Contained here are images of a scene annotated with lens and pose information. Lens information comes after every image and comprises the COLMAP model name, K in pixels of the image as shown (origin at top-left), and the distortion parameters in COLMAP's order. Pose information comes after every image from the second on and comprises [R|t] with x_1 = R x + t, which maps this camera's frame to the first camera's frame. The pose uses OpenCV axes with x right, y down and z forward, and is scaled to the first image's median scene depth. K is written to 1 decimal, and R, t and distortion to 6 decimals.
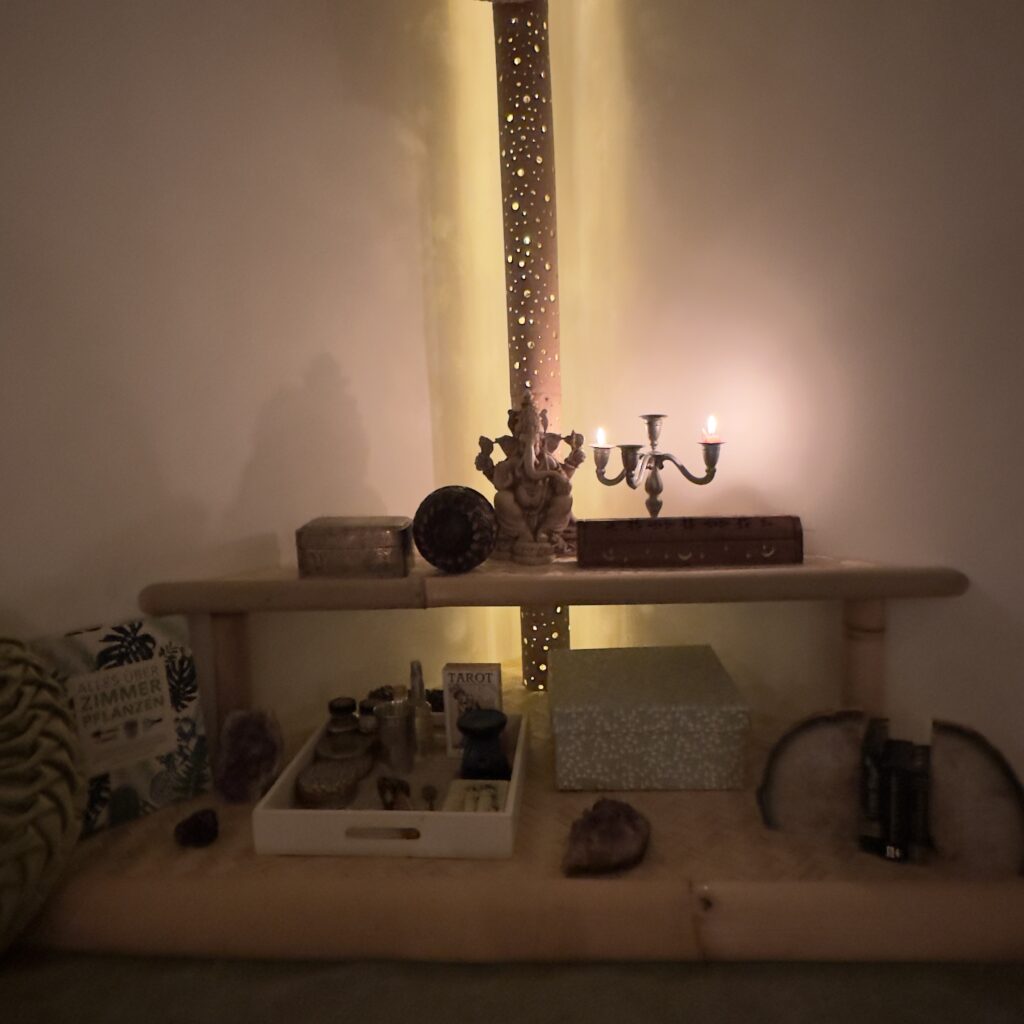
lens RADIAL K [[872.3, 0, 511.1], [0, 872.3, 516.1], [0, 0, 1]] dist [0.003650, 0.025381]
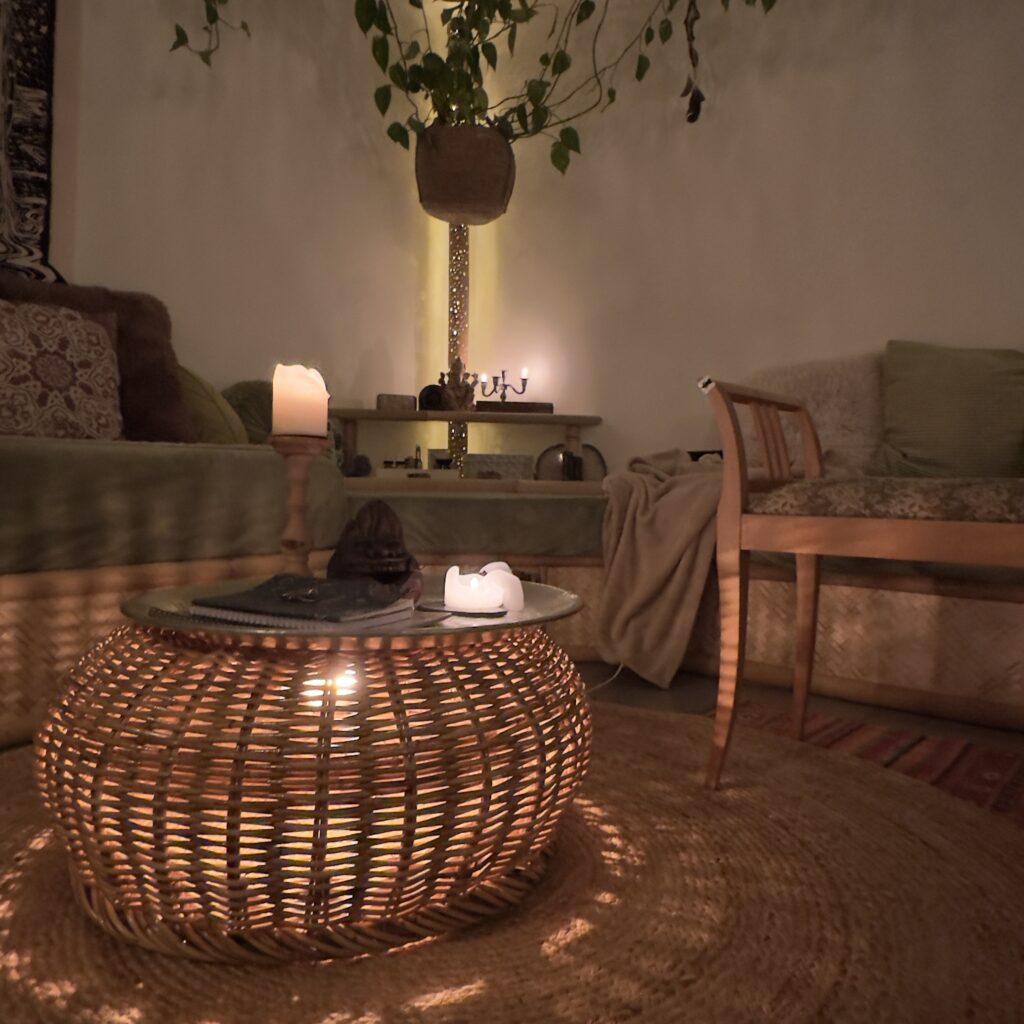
lens RADIAL K [[872.3, 0, 515.0], [0, 872.3, 508.4], [0, 0, 1]] dist [0.003650, 0.025381]
pose [[0.980947, 0.048295, 0.188177, -0.297439], [-0.029144, 0.994229, -0.103239, 0.601190], [-0.192077, 0.095788, 0.976694, -1.639514]]
